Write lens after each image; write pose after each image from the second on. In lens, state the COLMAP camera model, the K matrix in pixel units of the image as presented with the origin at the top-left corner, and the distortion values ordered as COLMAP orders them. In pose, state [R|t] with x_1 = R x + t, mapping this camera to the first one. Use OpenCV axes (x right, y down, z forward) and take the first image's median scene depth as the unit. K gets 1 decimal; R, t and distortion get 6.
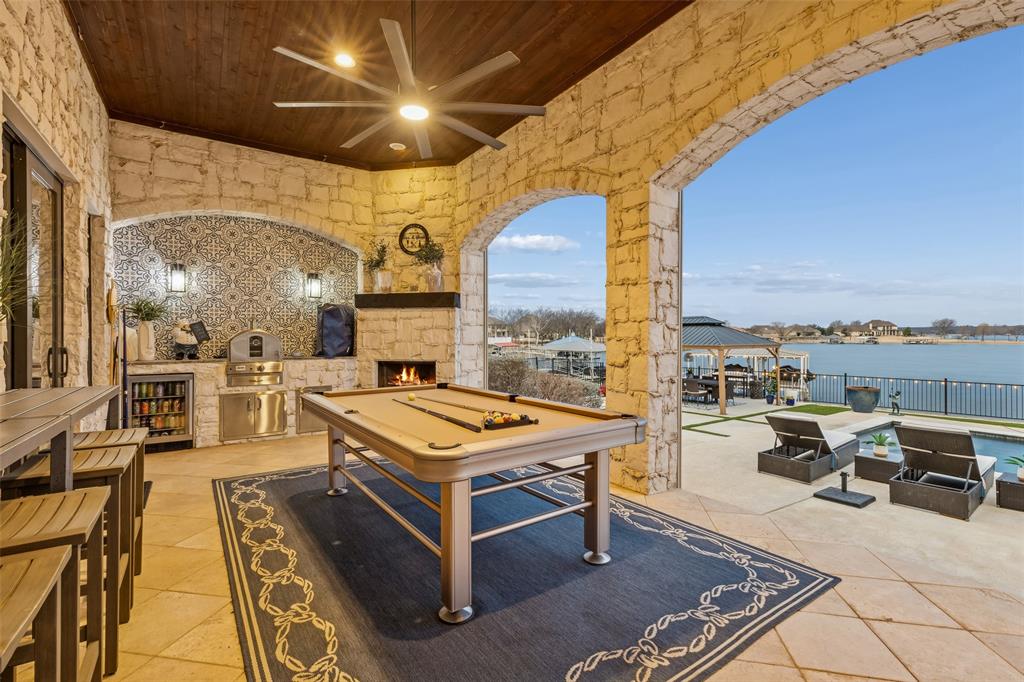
lens RADIAL K [[466.5, 0, 517.2], [0, 466.5, 338.6], [0, 0, 1]] dist [-0.000059, 0.000064]
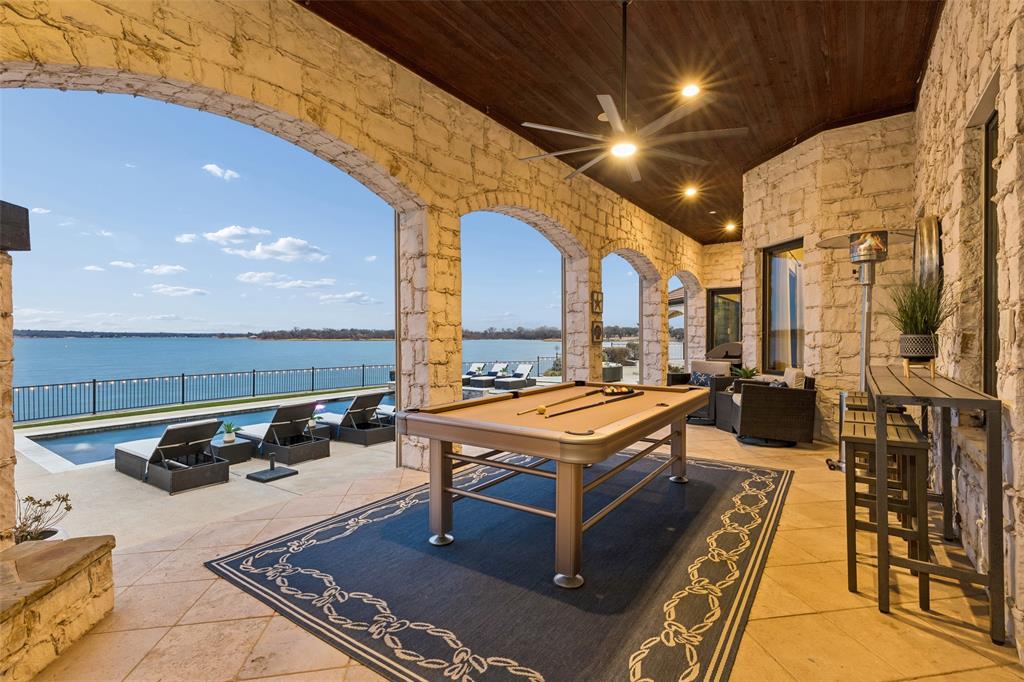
lens RADIAL K [[466.5, 0, 517.2], [0, 466.5, 338.6], [0, 0, 1]] dist [-0.000059, 0.000064]
pose [[-0.344457, -0.001743, 0.938801, -1.073589], [0.005889, 0.999975, 0.004018, -0.005806], [-0.938784, 0.006913, -0.344438, 1.433997]]
